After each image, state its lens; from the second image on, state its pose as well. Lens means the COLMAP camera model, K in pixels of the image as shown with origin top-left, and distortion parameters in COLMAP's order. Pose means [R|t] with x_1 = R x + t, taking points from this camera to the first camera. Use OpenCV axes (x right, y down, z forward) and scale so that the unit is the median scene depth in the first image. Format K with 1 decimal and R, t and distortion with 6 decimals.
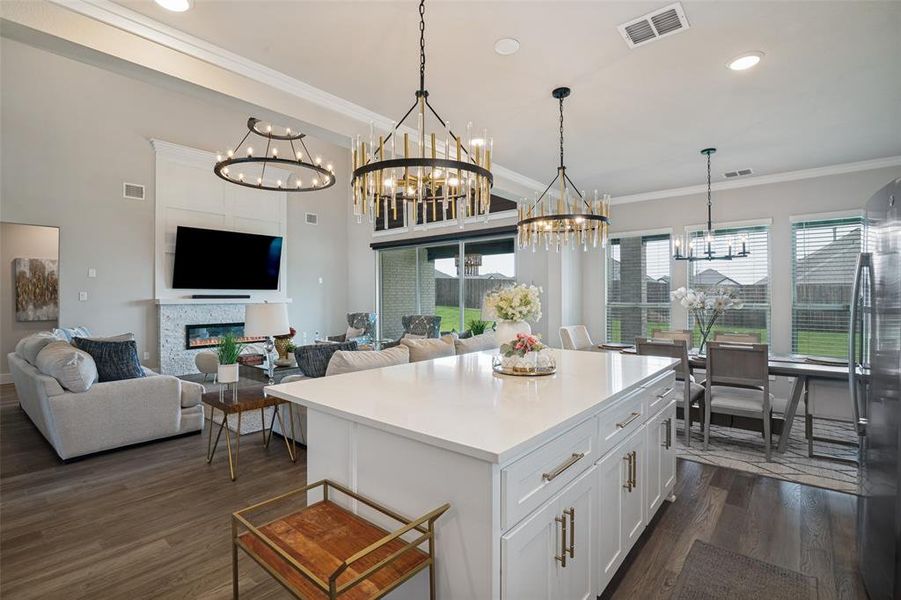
lens RADIAL K [[419.9, 0, 445.1], [0, 419.9, 297.9], [0, 0, 1]] dist [-0.020870, 0.000702]
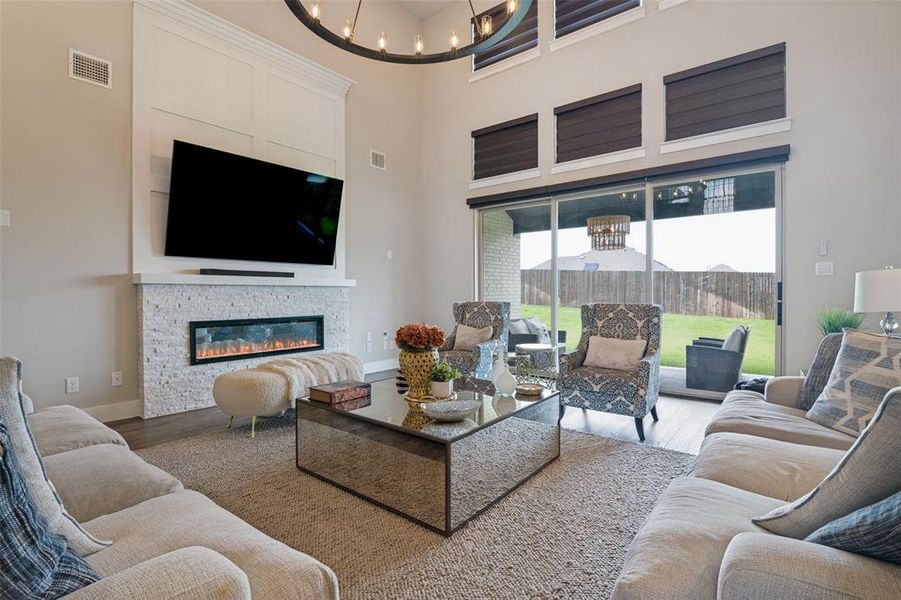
lens RADIAL K [[419.9, 0, 450.1], [0, 419.9, 299.9], [0, 0, 1]] dist [-0.020870, 0.000702]
pose [[0.999254, 0.000732, 0.038609, -0.292848], [-0.001278, 0.999899, 0.014121, 0.027348], [-0.038595, -0.014160, 0.999155, 0.425852]]
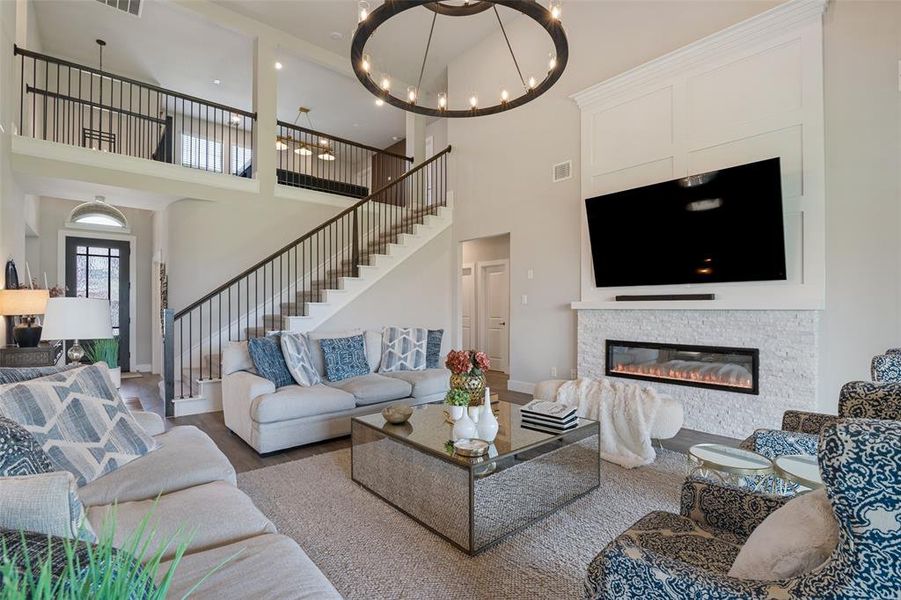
lens RADIAL K [[419.9, 0, 440.5], [0, 419.9, 305.2], [0, 0, 1]] dist [-0.020870, 0.000702]
pose [[-0.156003, -0.002645, -0.987753, 0.097307], [0.001990, 0.999994, -0.002992, 0.009785], [0.987755, -0.002433, -0.155997, 0.834123]]
